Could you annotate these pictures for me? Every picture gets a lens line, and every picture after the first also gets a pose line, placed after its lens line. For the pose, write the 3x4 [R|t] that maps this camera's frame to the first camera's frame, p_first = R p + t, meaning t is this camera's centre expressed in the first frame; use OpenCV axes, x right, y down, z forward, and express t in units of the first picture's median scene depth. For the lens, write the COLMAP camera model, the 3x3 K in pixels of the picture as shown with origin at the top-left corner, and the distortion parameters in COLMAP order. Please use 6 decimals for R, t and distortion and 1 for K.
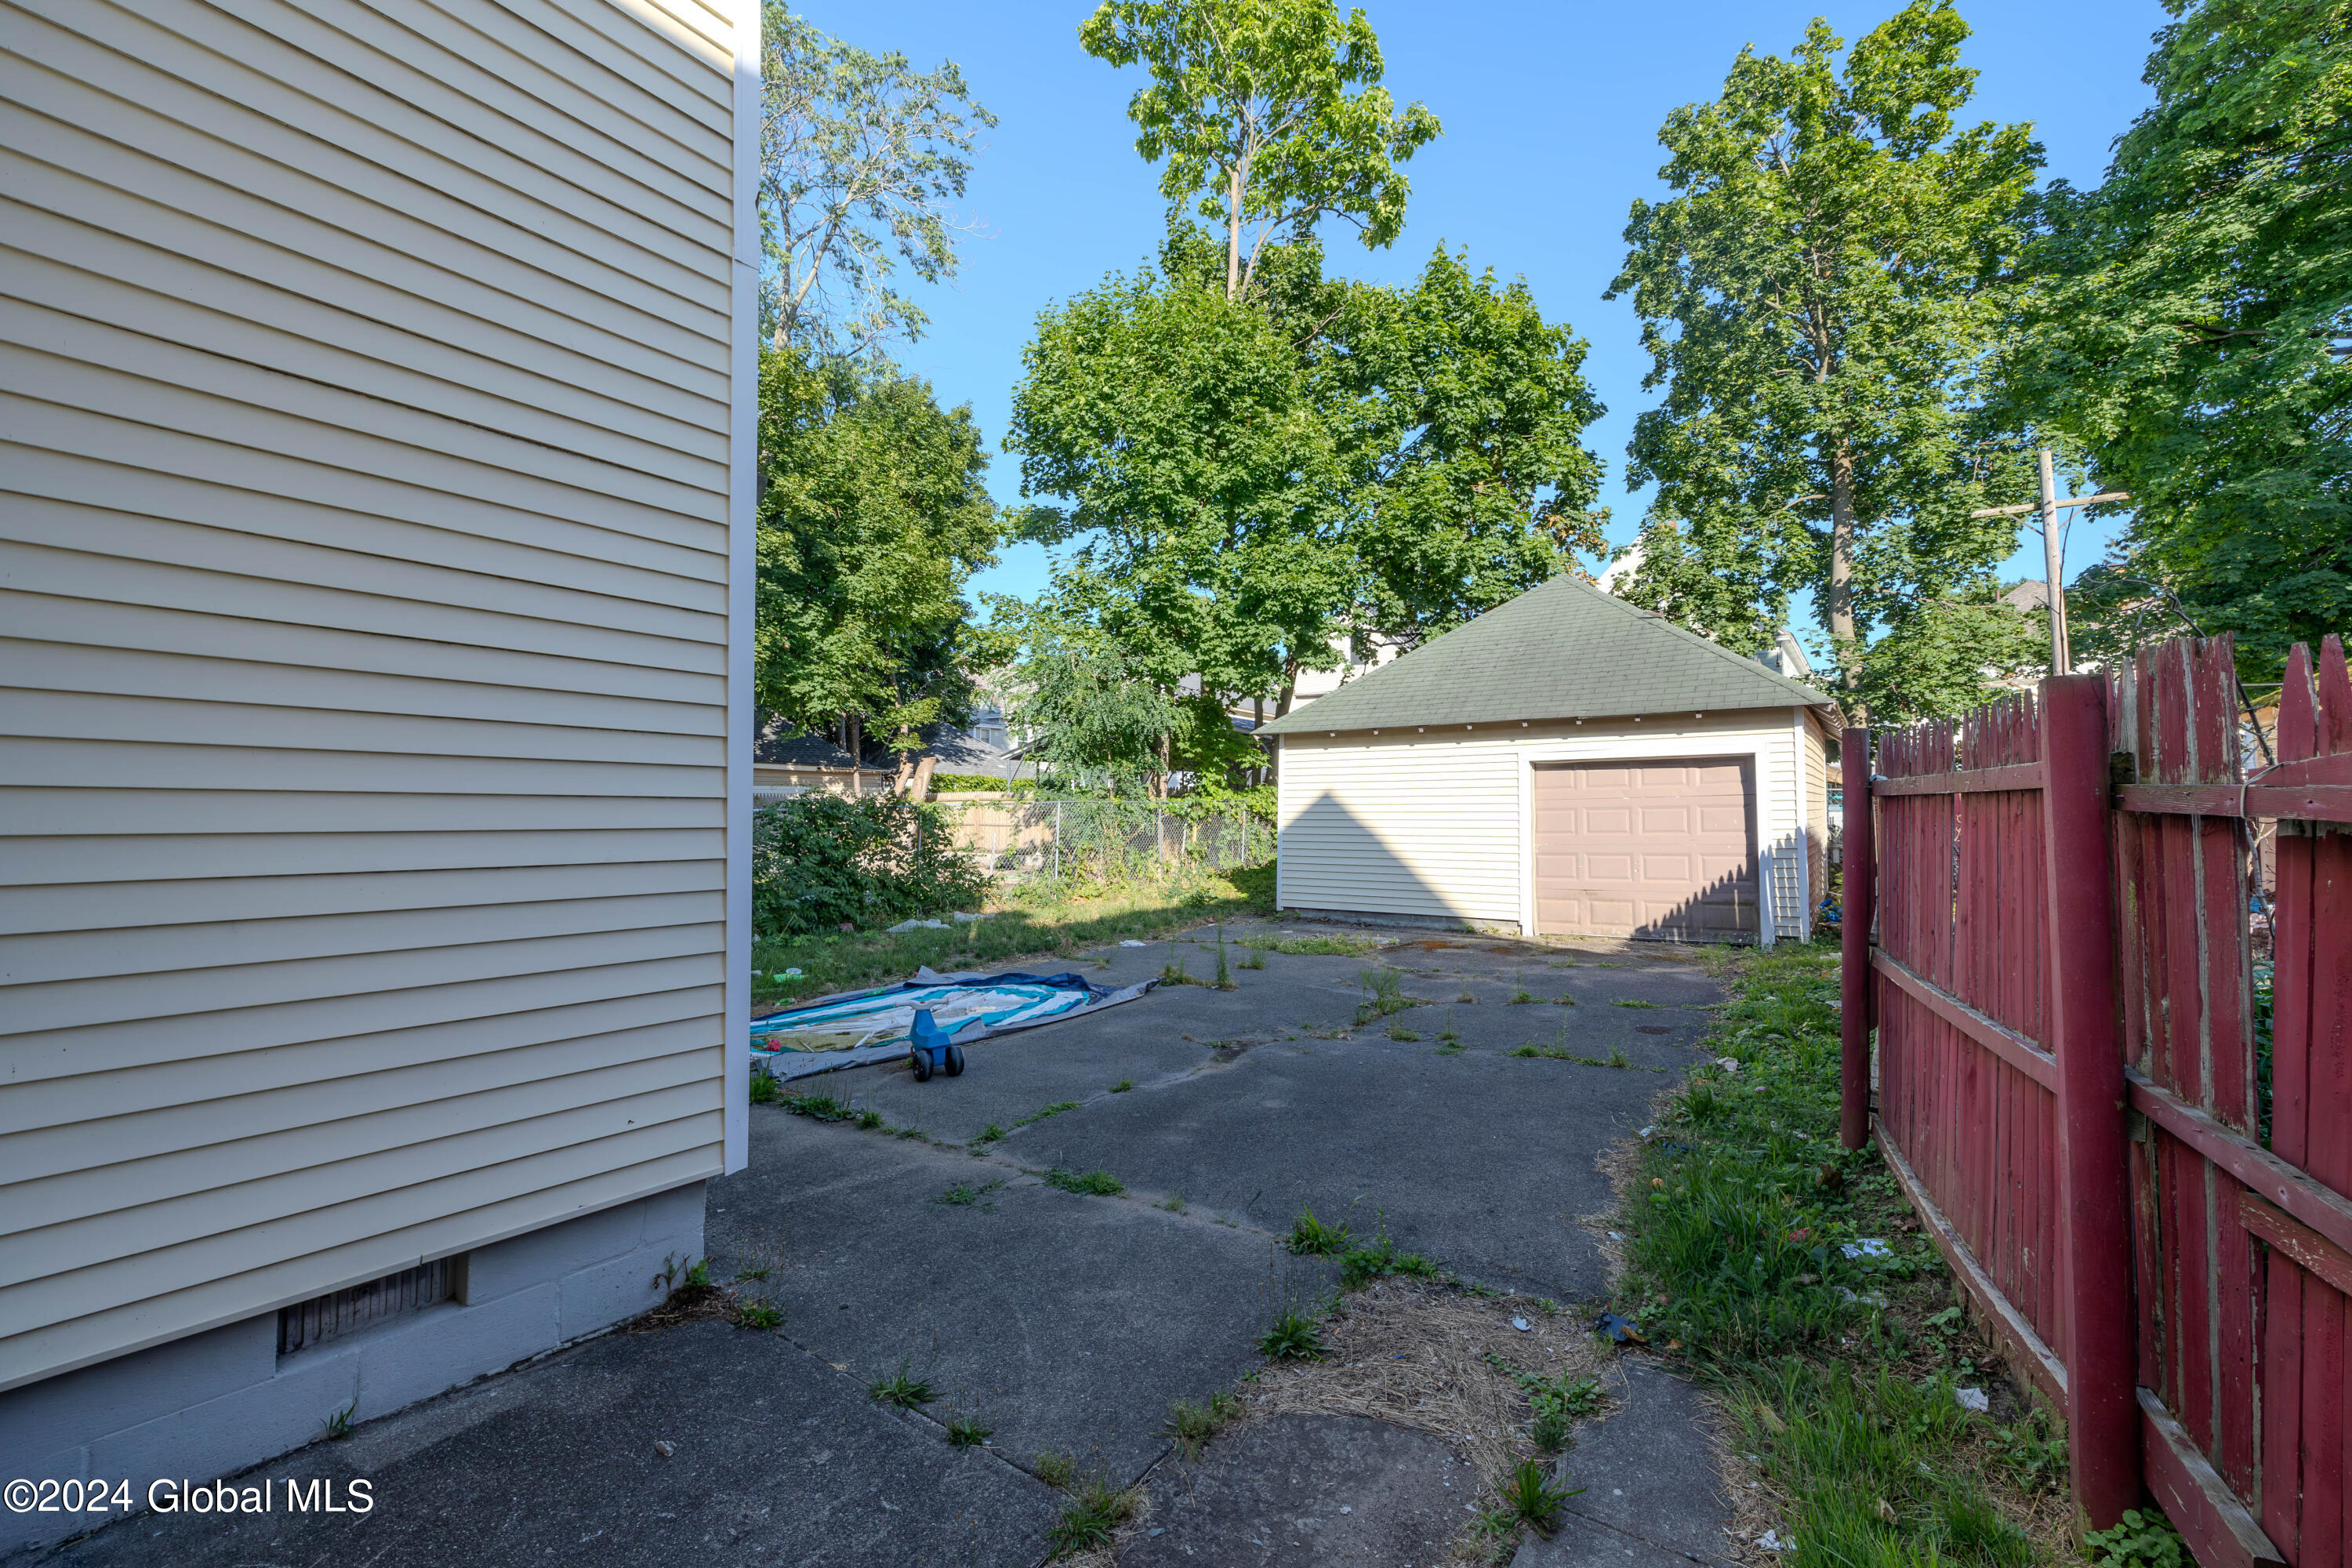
lens RADIAL K [[993.6, 0, 1178.6], [0, 993.6, 771.6], [0, 0, 1]] dist [0.002181, 0.000041]
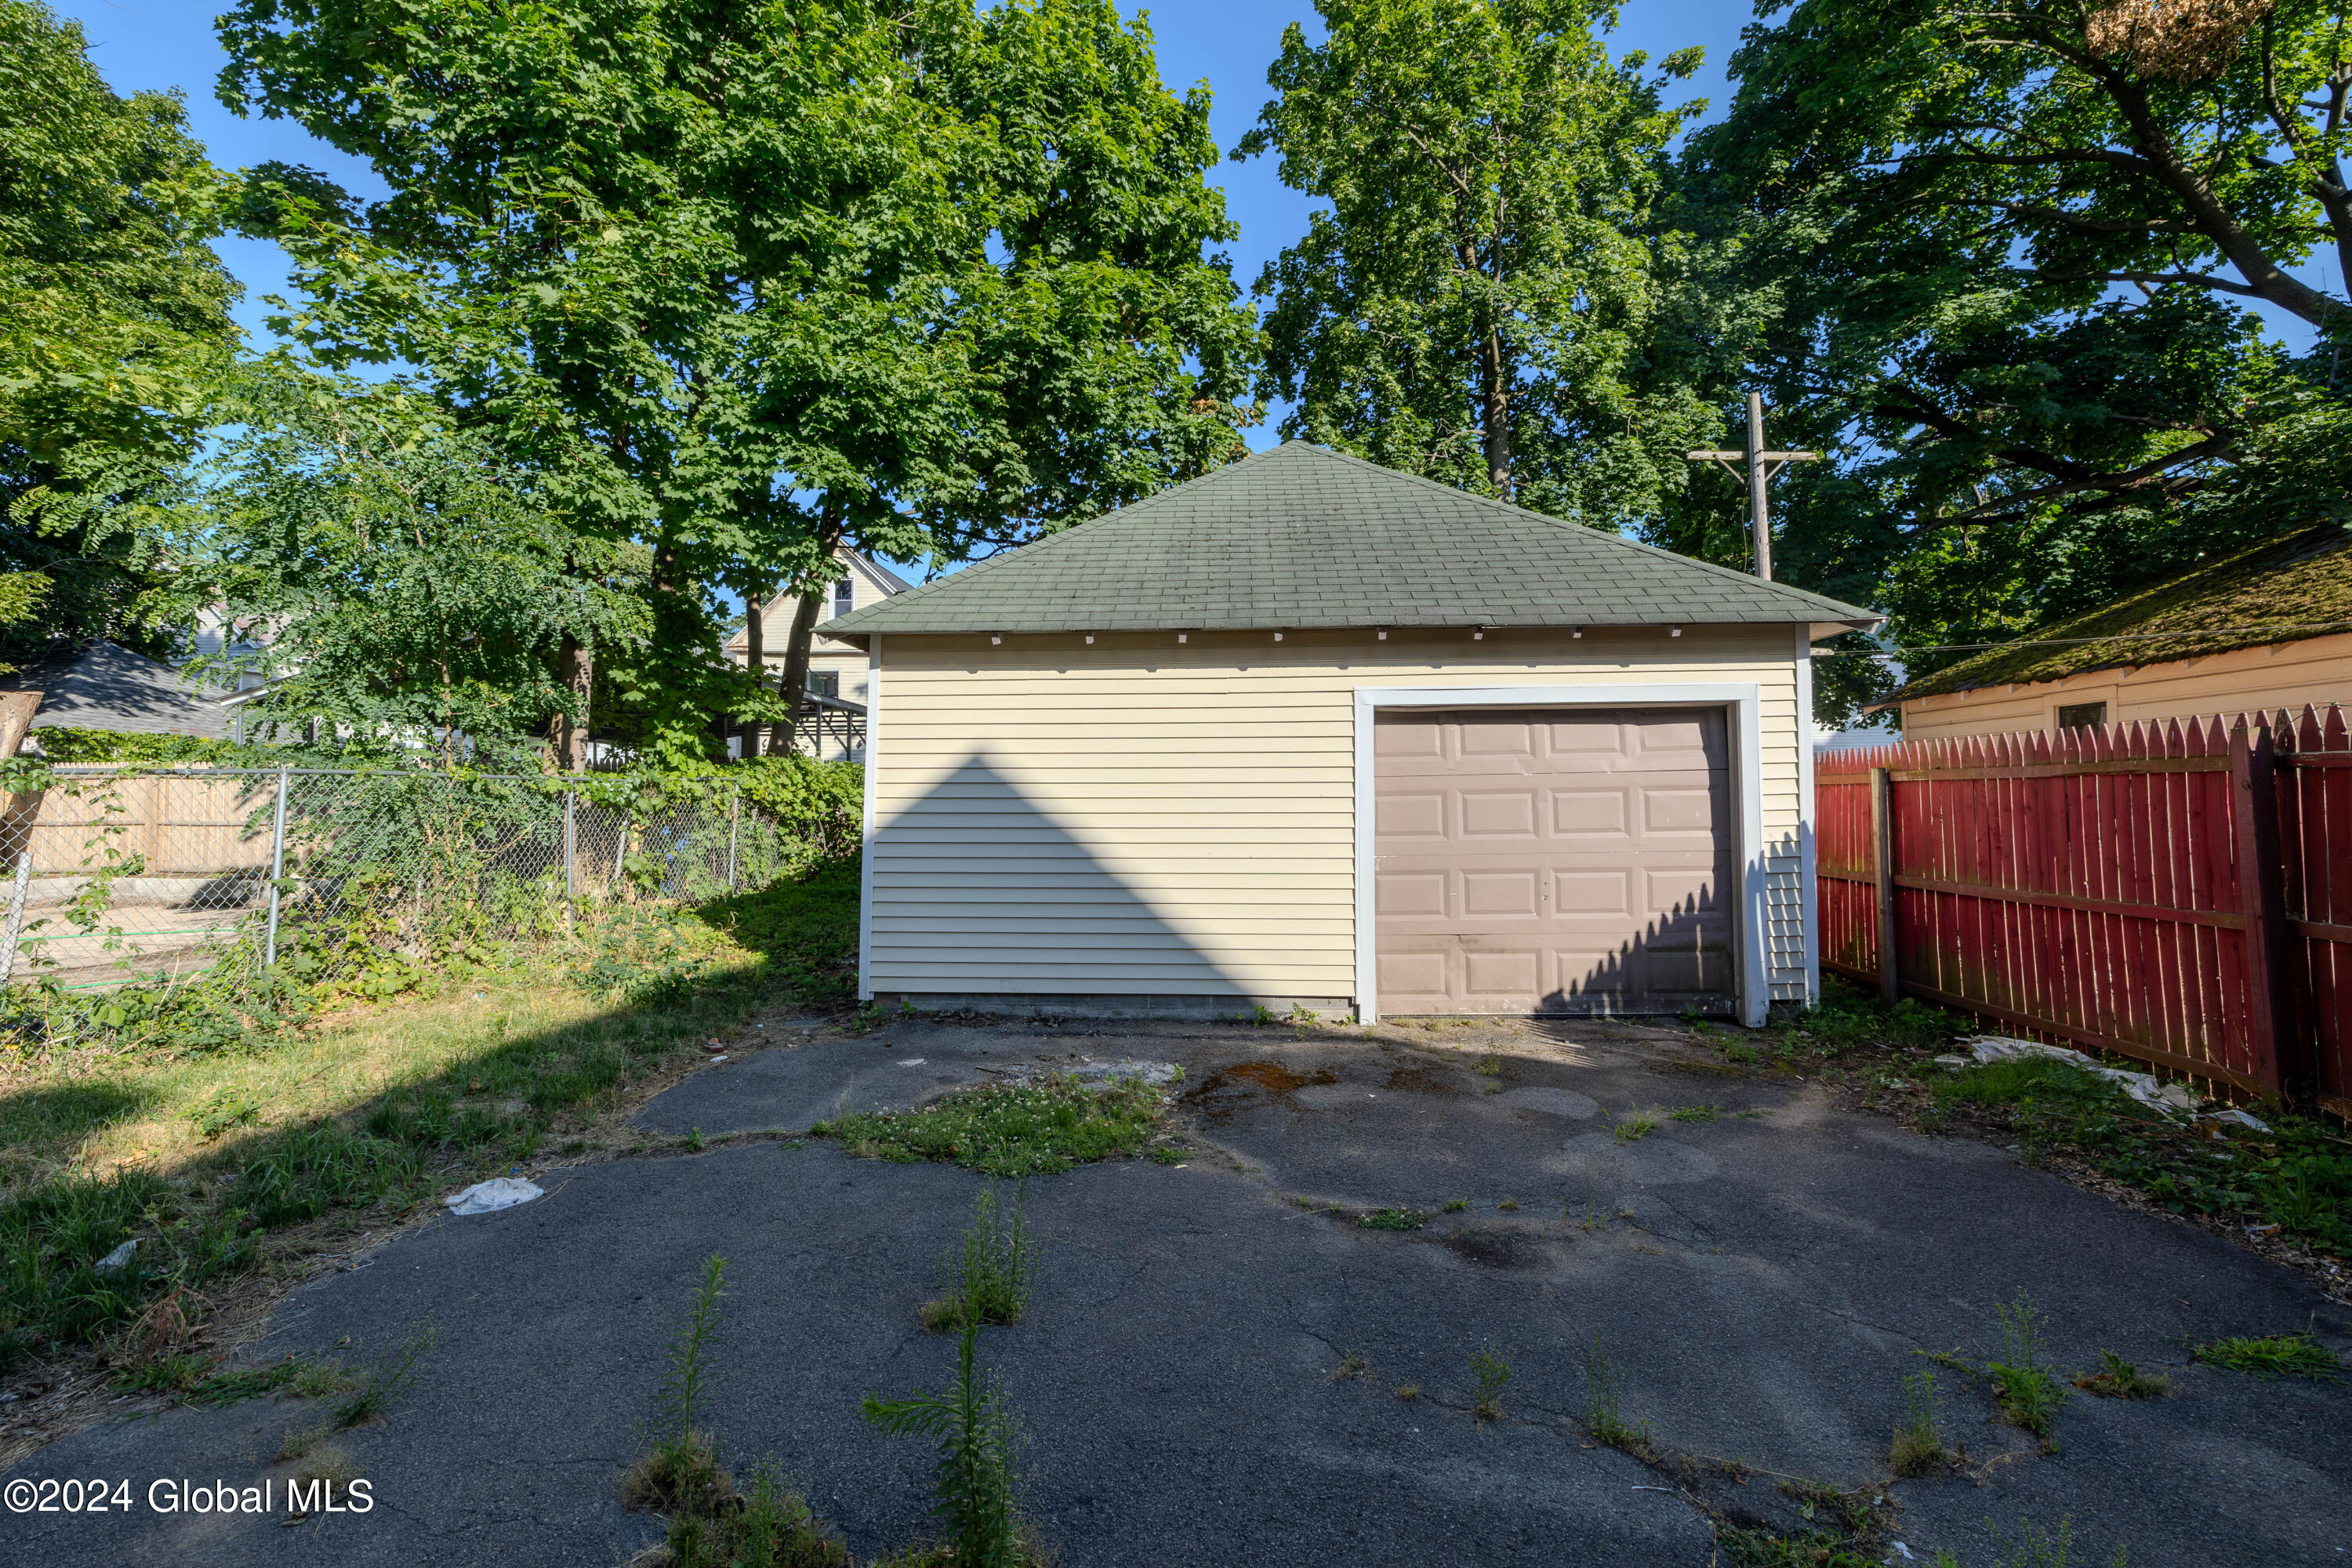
lens RADIAL K [[993.6, 0, 1178.6], [0, 993.6, 771.6], [0, 0, 1]] dist [0.002181, 0.000041]
pose [[0.854086, 0.017097, 0.519850, -0.019031], [-0.021663, 0.999762, 0.002710, 0.020115], [-0.519680, -0.013576, 0.854253, 0.435311]]
